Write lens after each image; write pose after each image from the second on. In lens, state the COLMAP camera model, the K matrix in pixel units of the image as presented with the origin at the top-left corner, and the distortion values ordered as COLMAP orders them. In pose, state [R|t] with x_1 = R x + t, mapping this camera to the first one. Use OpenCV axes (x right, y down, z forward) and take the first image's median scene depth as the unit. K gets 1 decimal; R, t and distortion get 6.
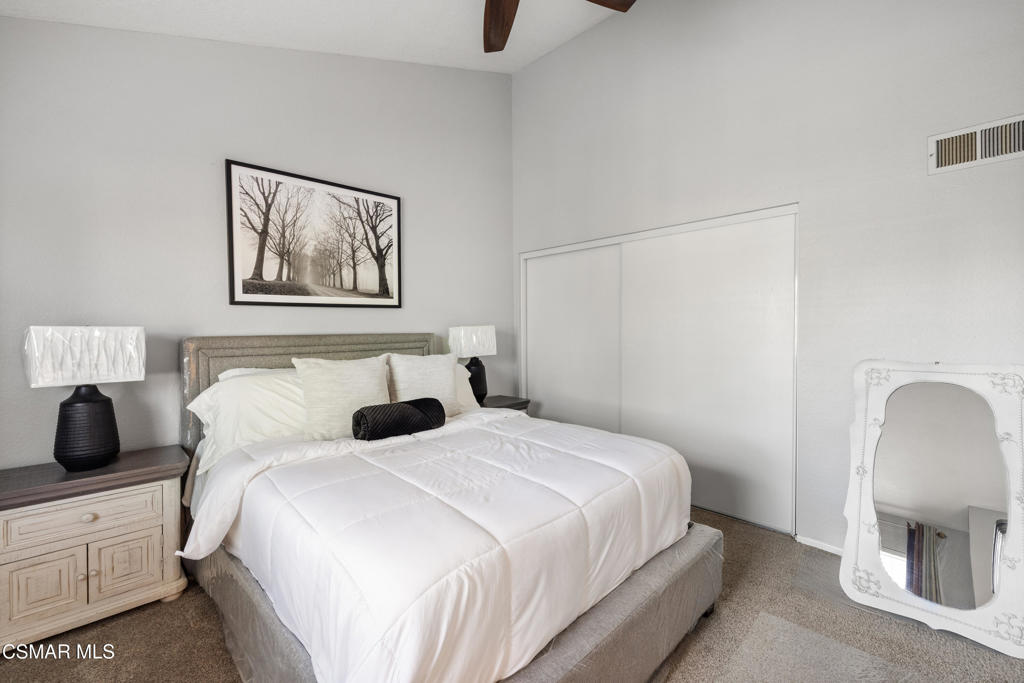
lens RADIAL K [[431.9, 0, 513.9], [0, 431.9, 323.9], [0, 0, 1]] dist [-0.000106, 0.000109]
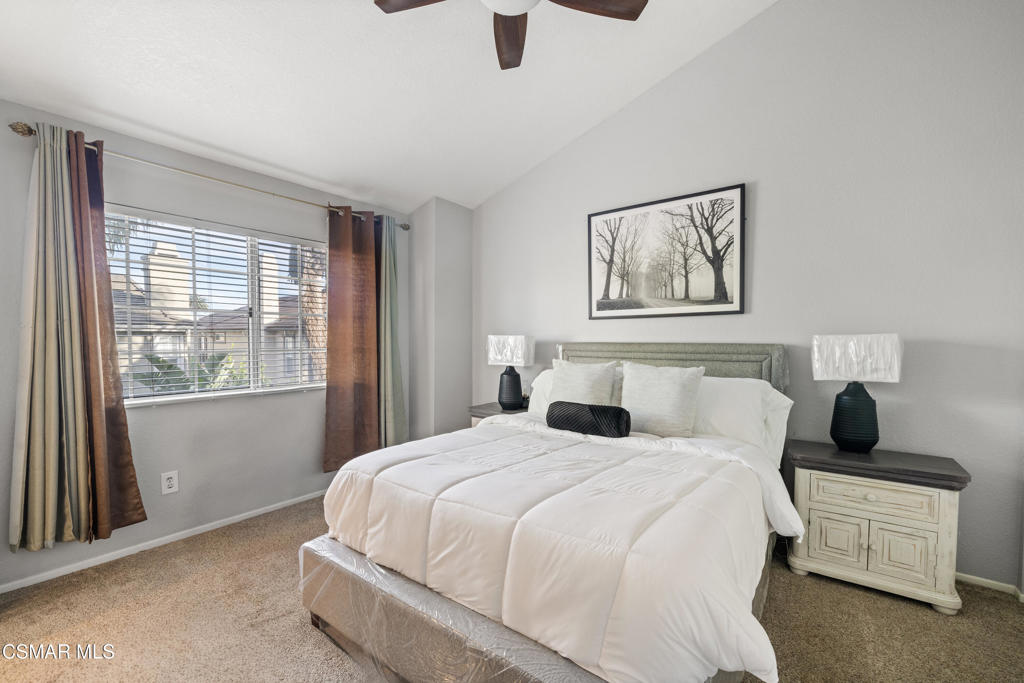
lens RADIAL K [[438.7, 0, 512.0], [0, 438.7, 341.5], [0, 0, 1]] dist [0.000404, 0.000038]
pose [[0.133446, 0.015604, -0.990933, 0.603938], [0.007051, 0.999836, 0.016693, 0.000358], [0.991031, -0.009215, 0.133315, 0.485255]]
